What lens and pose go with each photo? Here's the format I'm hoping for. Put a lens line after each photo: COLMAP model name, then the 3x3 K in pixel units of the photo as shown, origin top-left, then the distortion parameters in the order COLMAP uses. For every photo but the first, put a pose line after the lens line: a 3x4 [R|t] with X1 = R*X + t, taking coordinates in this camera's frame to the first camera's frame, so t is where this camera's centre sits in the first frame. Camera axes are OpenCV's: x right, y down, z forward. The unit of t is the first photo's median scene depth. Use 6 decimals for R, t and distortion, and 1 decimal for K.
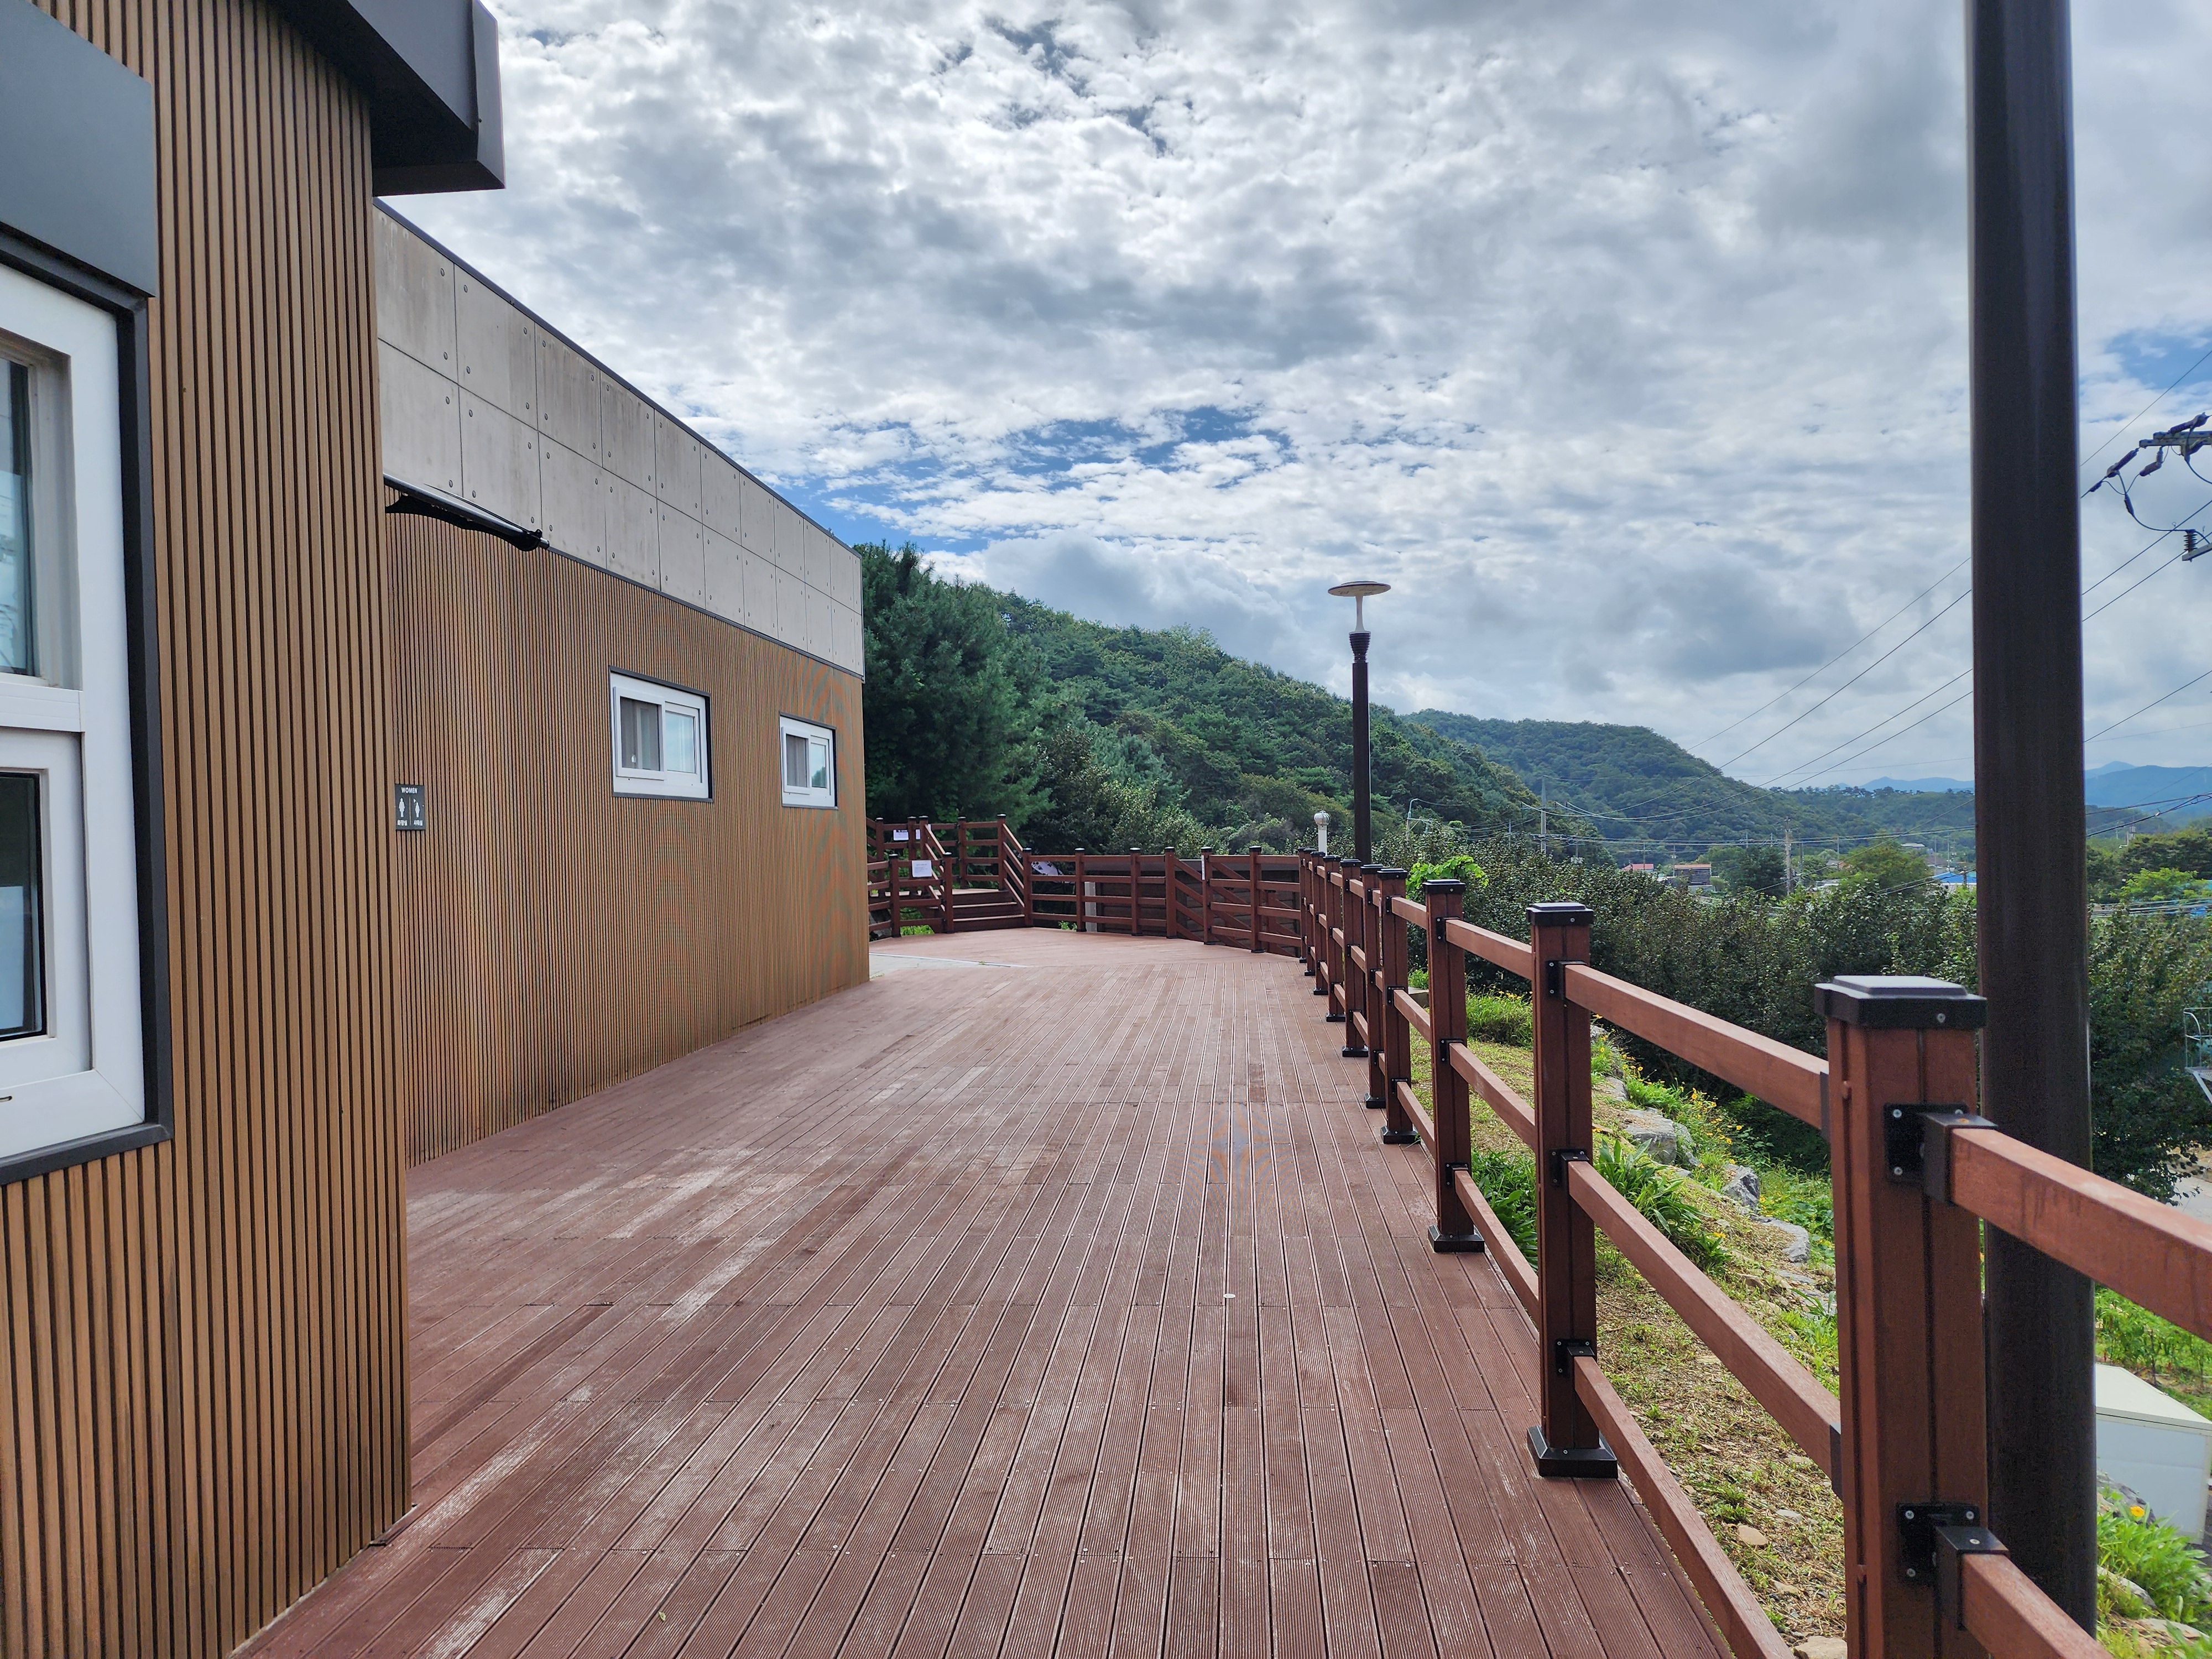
lens RADIAL K [[1467.5, 0, 1106.0], [0, 1467.5, 829.5], [0, 0, 1]] dist [0.027958, -0.000761]
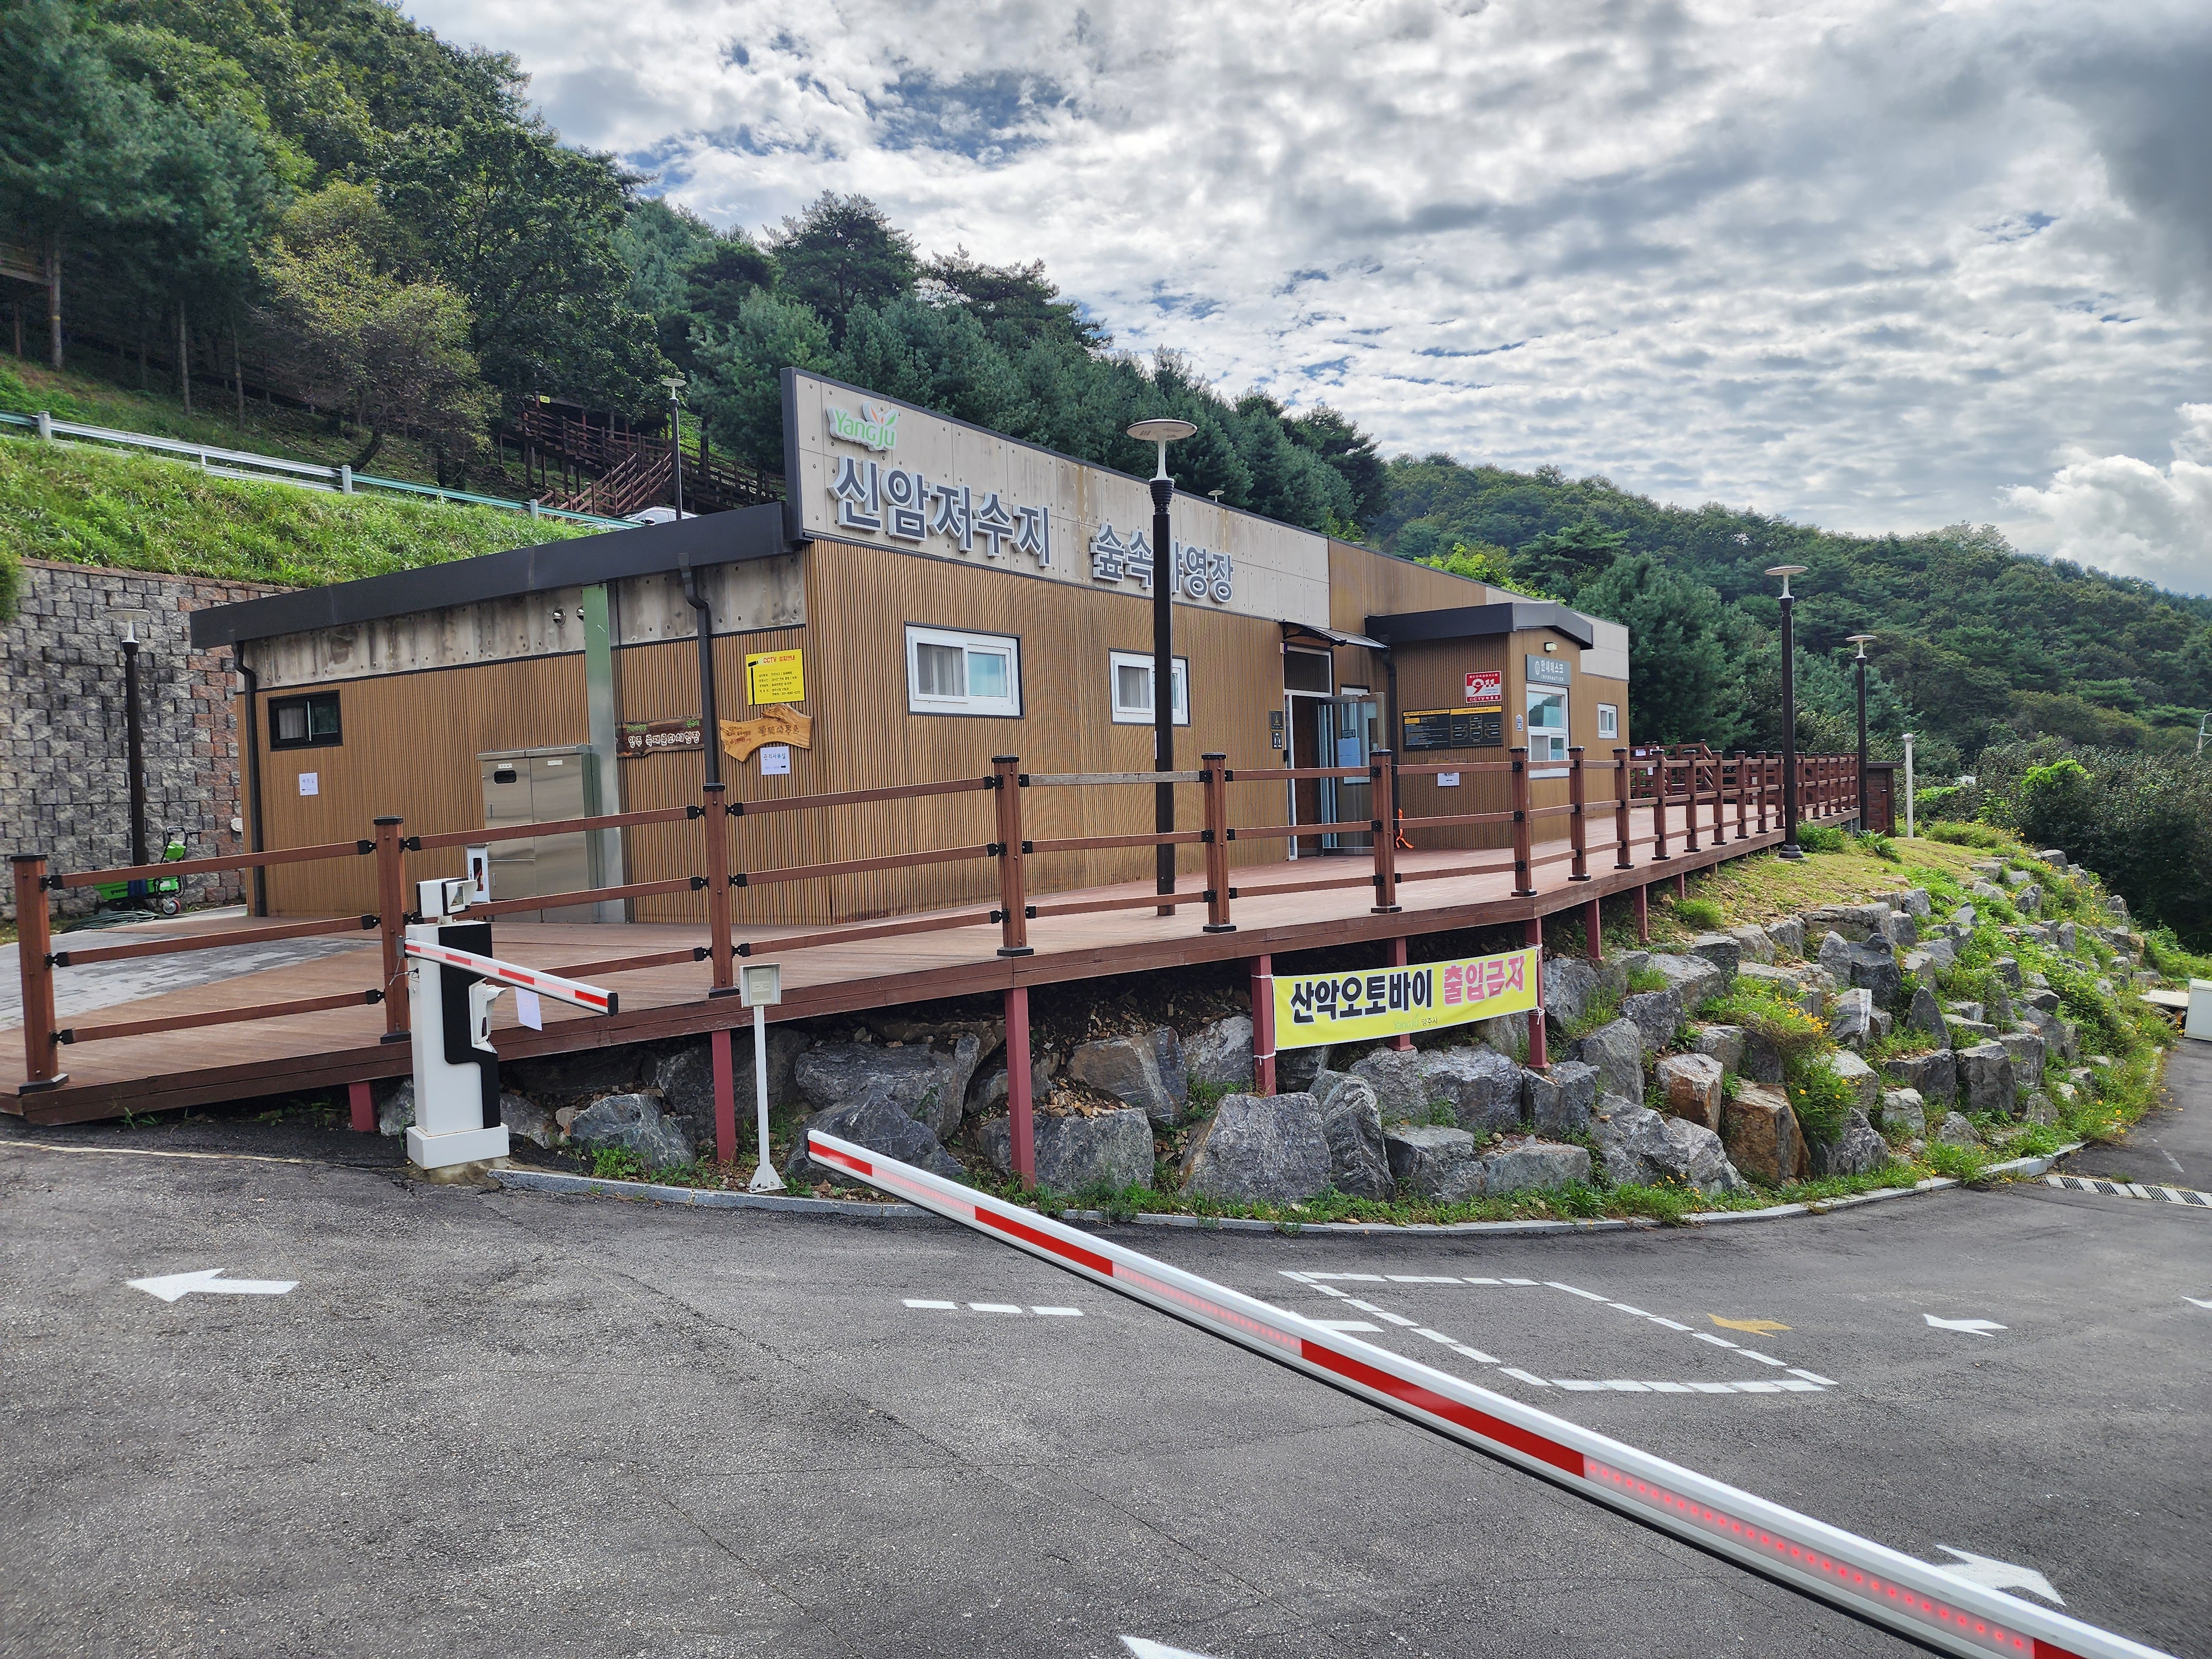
lens RADIAL K [[1467.5, 0, 1106.0], [0, 1467.5, 829.5], [0, 0, 1]] dist [0.027958, -0.000761]
pose [[0.888244, 0.009676, -0.459270, 0.013441], [0.012457, 0.998903, 0.045137, 0.001088], [0.459203, -0.045814, 0.887149, -0.113562]]
